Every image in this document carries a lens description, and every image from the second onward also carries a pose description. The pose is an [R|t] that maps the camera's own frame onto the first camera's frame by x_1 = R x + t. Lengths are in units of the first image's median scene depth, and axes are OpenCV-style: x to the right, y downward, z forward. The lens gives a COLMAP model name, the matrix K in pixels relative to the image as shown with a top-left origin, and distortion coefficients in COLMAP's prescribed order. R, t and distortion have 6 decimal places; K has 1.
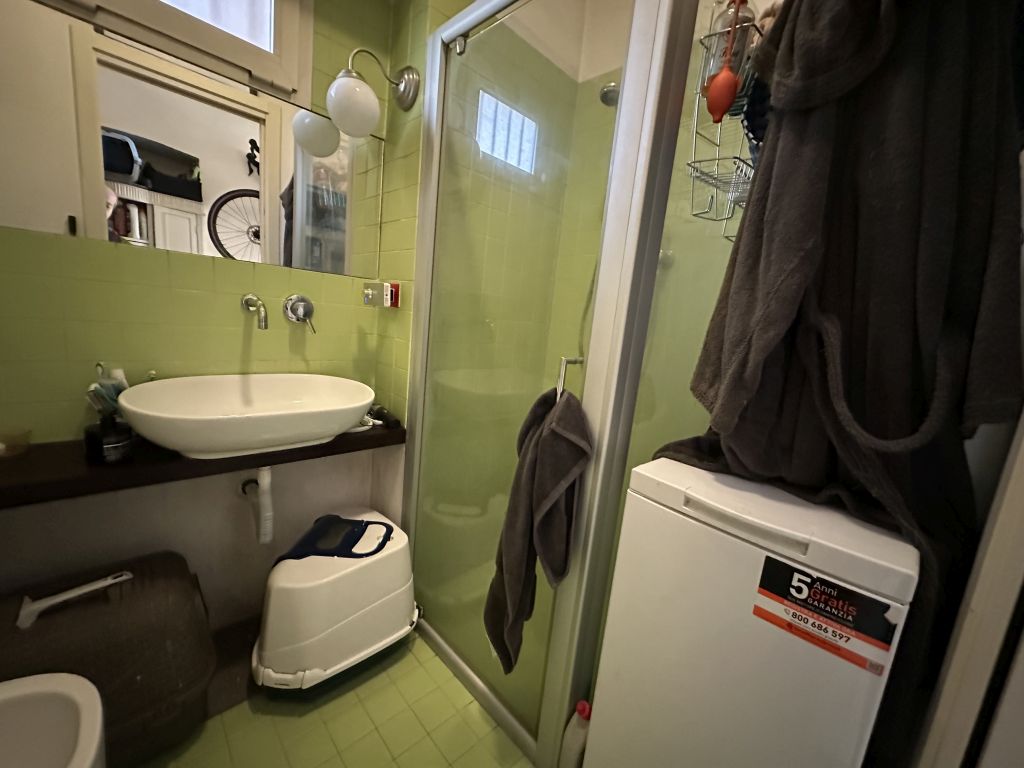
lens RADIAL K [[407.3, 0, 515.6], [0, 407.3, 383.4], [0, 0, 1]] dist [-0.001539, -0.000317]
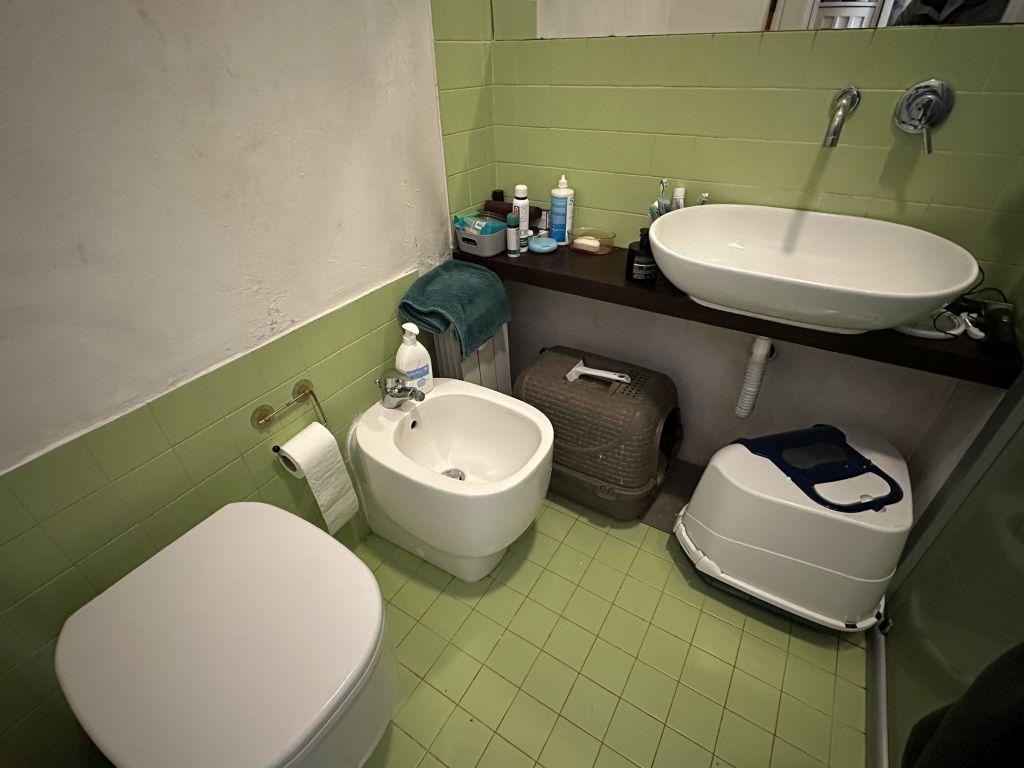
lens RADIAL K [[487.3, 0, 516.5], [0, 487.3, 385.6], [0, 0, 1]] dist [0.001399, 0.001466]
pose [[0.239868, 0.461747, -0.853963, 0.134608], [-0.120840, 0.887004, 0.445671, -0.073691], [0.963256, -0.003710, 0.268561, 0.247184]]
